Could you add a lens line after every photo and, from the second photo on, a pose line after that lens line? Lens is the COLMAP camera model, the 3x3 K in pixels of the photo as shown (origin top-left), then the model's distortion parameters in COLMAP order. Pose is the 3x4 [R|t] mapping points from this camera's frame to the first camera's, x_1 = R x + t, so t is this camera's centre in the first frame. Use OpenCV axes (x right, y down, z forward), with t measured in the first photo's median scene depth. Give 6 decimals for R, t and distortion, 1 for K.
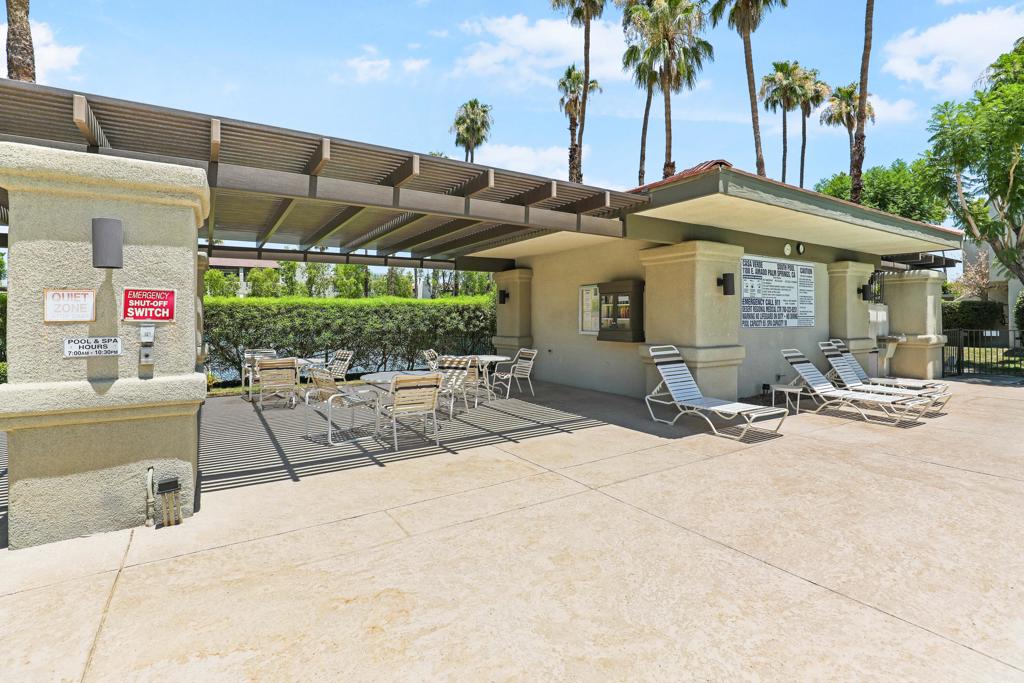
lens RADIAL K [[483.2, 0, 510.2], [0, 483.2, 313.3], [0, 0, 1]] dist [-0.026867, -0.000153]
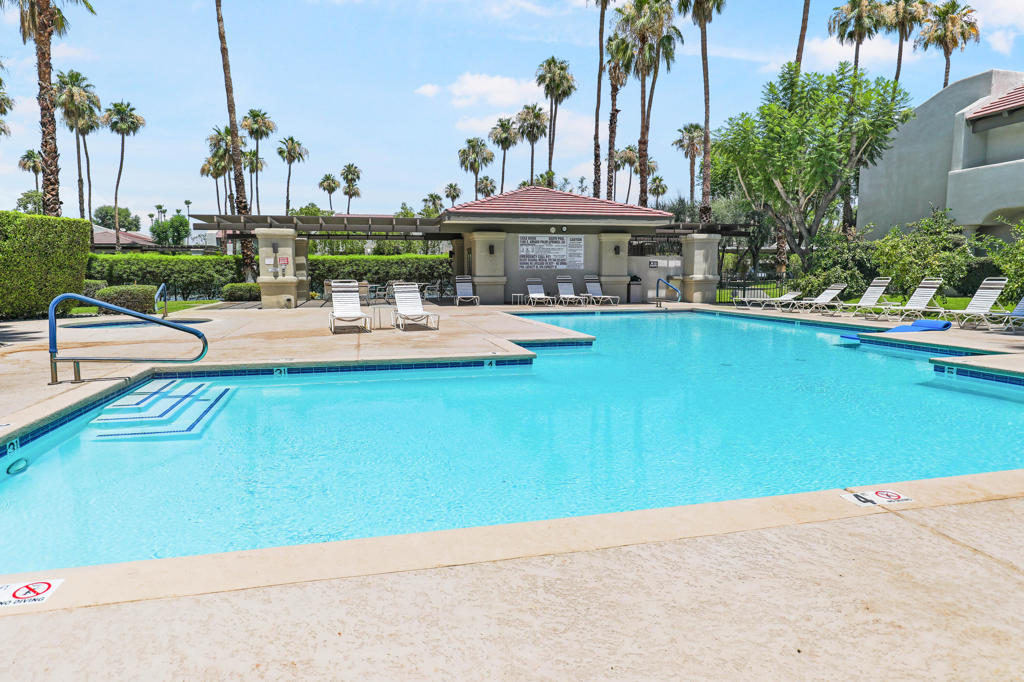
lens RADIAL K [[618.0, 0, 512.0], [0, 618.0, 341.0], [0, 0, 1]] dist [-0.004112, -0.000299]
pose [[0.948525, 0.034281, -0.314840, 1.069576], [0.003439, 0.992951, 0.118476, 0.018344], [0.316683, -0.113460, 0.941721, -1.324188]]
